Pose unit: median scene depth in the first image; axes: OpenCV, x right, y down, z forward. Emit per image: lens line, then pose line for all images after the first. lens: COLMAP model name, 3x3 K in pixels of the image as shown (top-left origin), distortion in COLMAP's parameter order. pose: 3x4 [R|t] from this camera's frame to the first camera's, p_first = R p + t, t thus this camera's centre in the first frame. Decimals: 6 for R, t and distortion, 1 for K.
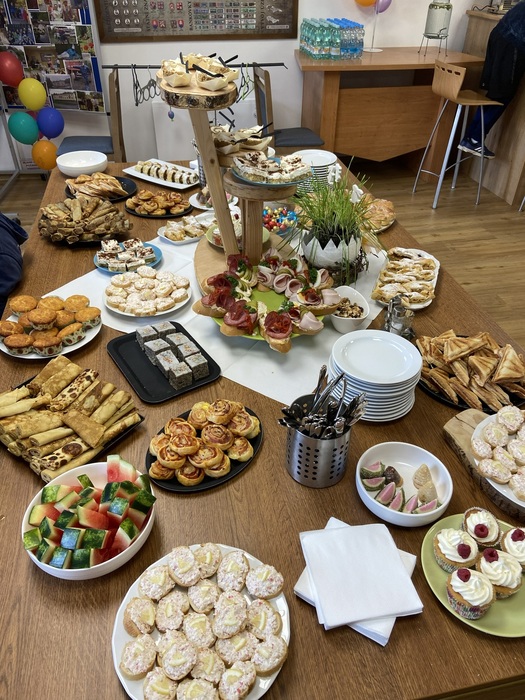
lens RADIAL K [[530.4, 0, 262.5], [0, 530.4, 350.0], [0, 0, 1]] dist [0.083919, -0.102865]
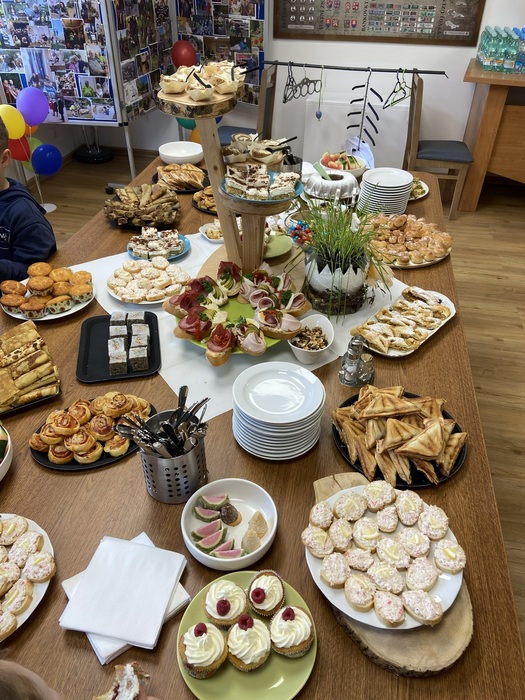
lens RADIAL K [[532.1, 0, 272.2], [0, 532.1, 354.1], [0, 0, 1]] dist [0.093215, -0.118667]
pose [[0.928065, 0.233644, -0.290009, 0.340662], [-0.229981, 0.972052, 0.047159, -0.071030], [0.292922, 0.022930, 0.955861, 0.052165]]
